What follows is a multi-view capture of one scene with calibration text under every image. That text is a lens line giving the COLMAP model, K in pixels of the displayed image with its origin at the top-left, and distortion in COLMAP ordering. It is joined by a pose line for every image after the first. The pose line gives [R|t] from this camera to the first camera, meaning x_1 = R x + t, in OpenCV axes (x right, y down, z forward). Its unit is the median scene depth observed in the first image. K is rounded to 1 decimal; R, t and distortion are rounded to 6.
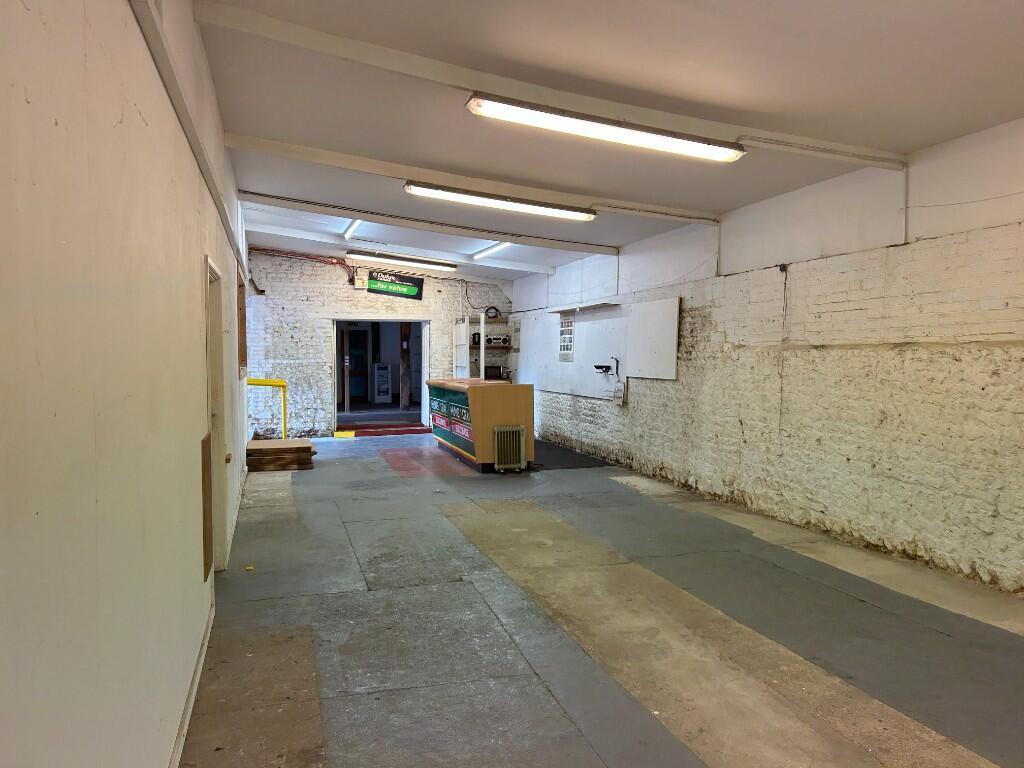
lens RADIAL K [[771.7, 0, 511.2], [0, 771.7, 382.7], [0, 0, 1]] dist [0.054152, -0.054576]
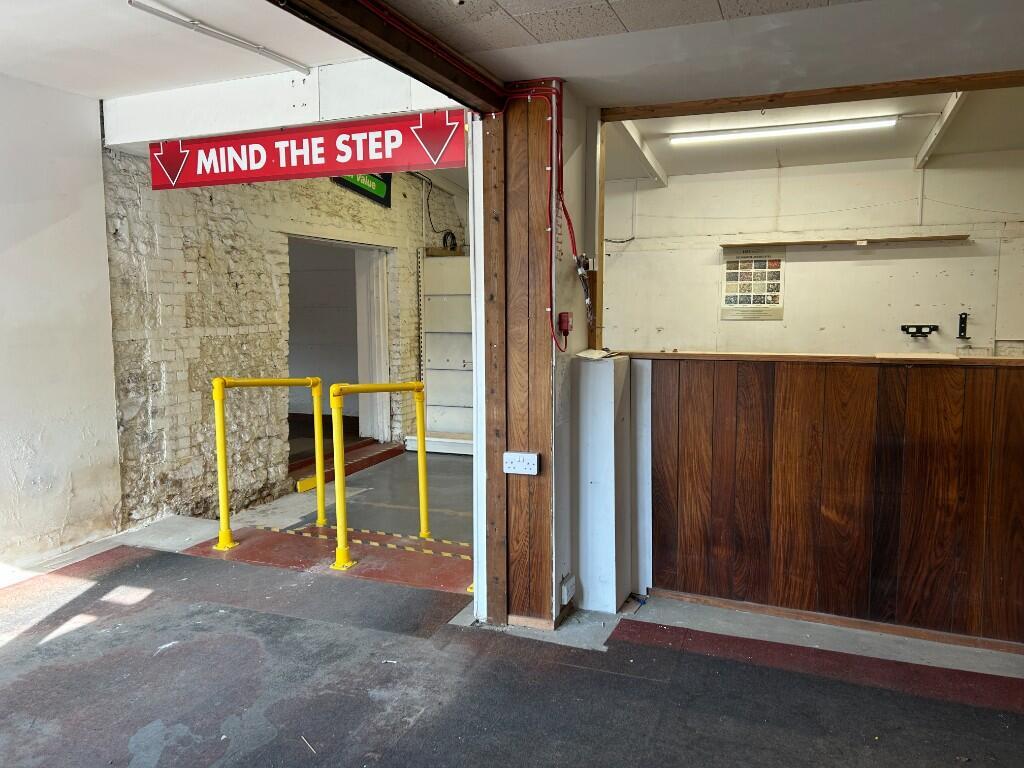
lens RADIAL K [[771.7, 0, 514.2], [0, 771.7, 385.4], [0, 0, 1]] dist [0.054152, -0.054576]
pose [[0.662592, -0.080342, 0.744659, -0.493412], [0.029631, 0.996264, 0.081122, -0.027621], [-0.748394, -0.031686, 0.662497, 0.609129]]
